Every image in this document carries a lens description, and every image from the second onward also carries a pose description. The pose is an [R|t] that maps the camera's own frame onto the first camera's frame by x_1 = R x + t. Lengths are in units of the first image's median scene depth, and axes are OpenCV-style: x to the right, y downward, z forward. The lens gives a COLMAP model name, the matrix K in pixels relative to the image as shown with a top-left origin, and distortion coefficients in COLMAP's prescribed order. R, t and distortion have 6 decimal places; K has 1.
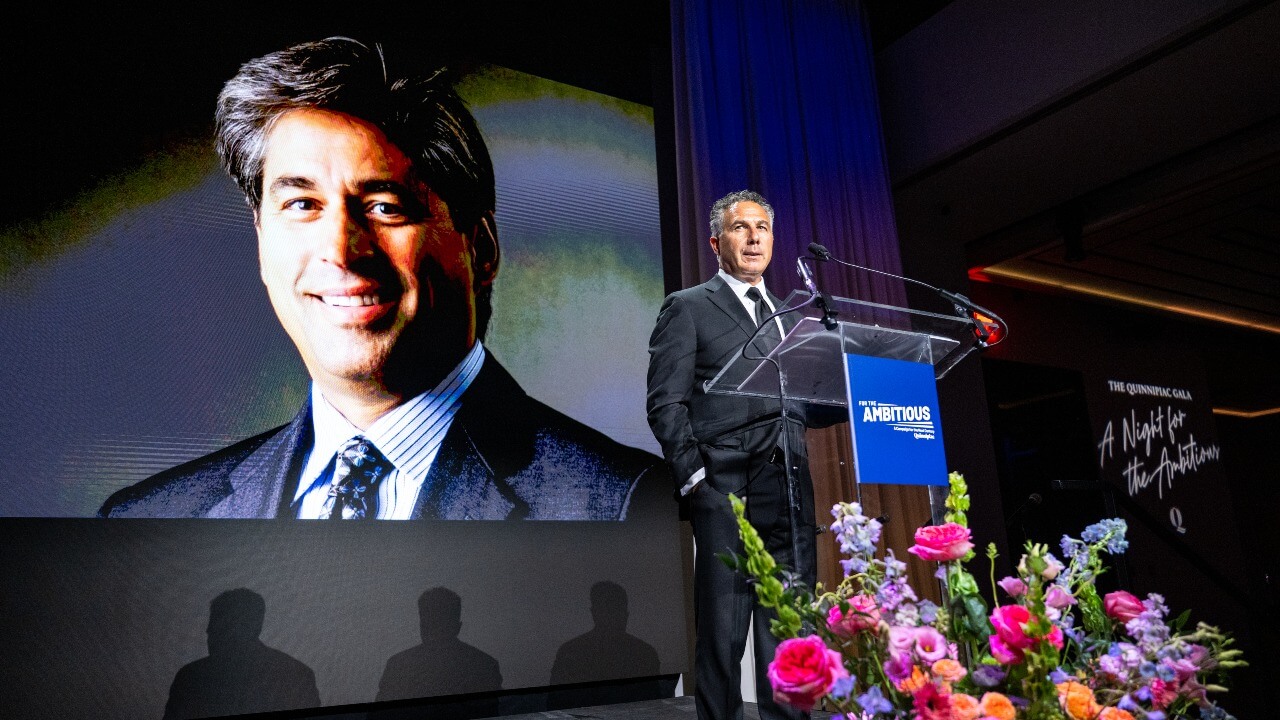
lens RADIAL K [[980.4, 0, 640.0], [0, 980.4, 360.0], [0, 0, 1]] dist [0.075748, 0.000220]
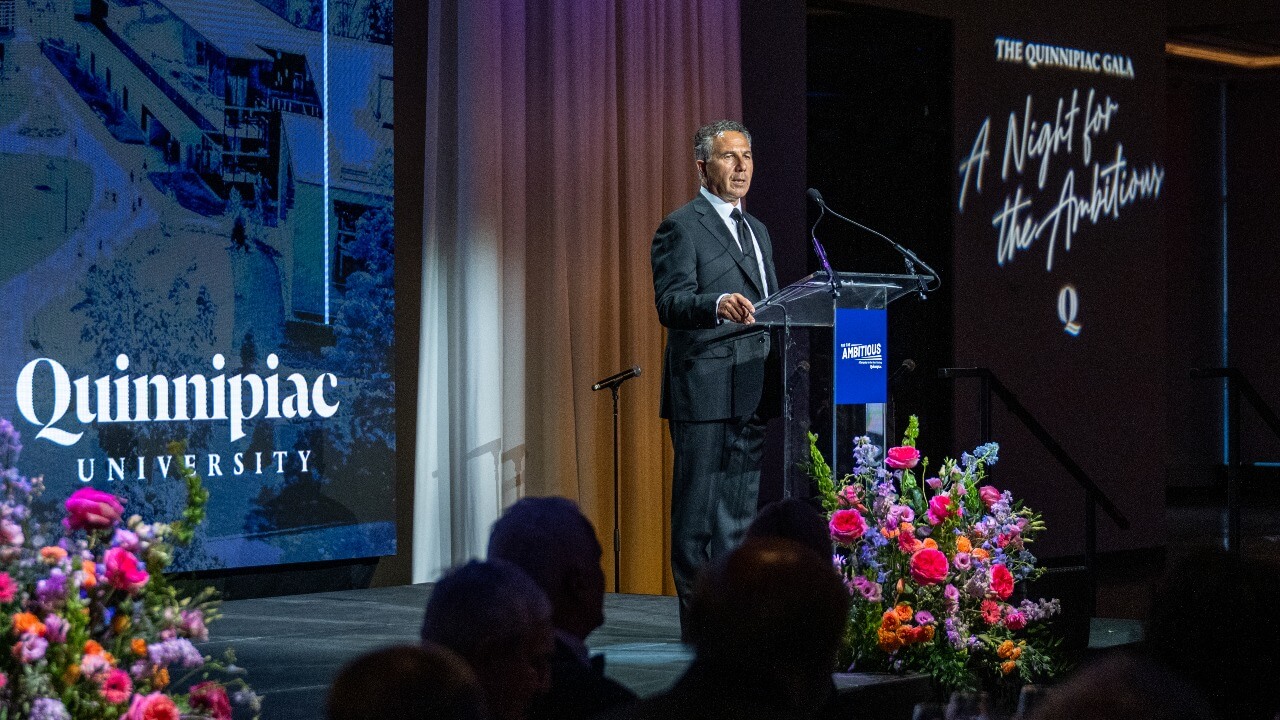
lens RADIAL K [[3193.5, 0, 640.0], [0, 3193.5, 360.0], [0, 0, 1]] dist [0.000043, 0.281466]
pose [[0.938866, 0.052407, 0.340270, -1.224154], [-0.128015, 0.970623, 0.203725, -0.637185], [-0.319597, -0.234830, 0.917994, -2.364086]]
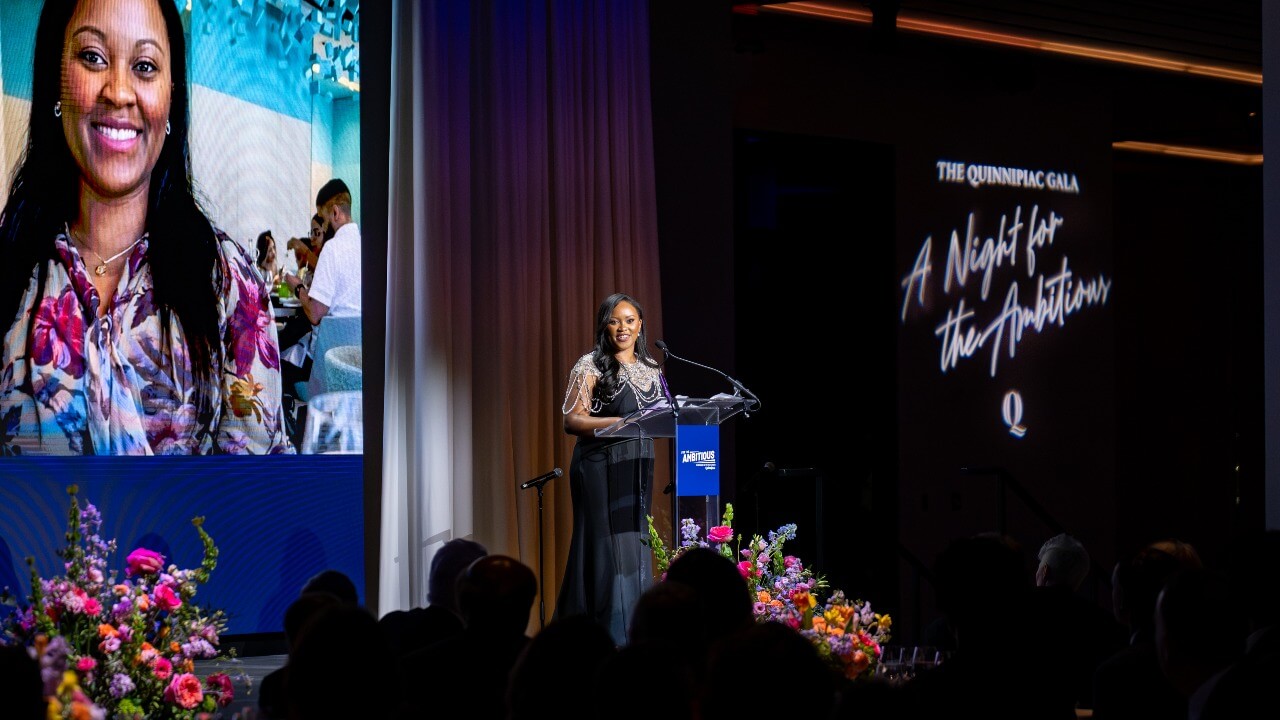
lens RADIAL K [[3729.2, 0, 640.0], [0, 3729.2, 360.0], [0, 0, 1]] dist [0.019534, -0.253594]
pose [[0.944391, 0.055412, 0.324123, -1.681449], [-0.118698, 0.976686, 0.178874, -1.081489], [-0.306654, -0.207399, 0.928950, -4.298613]]
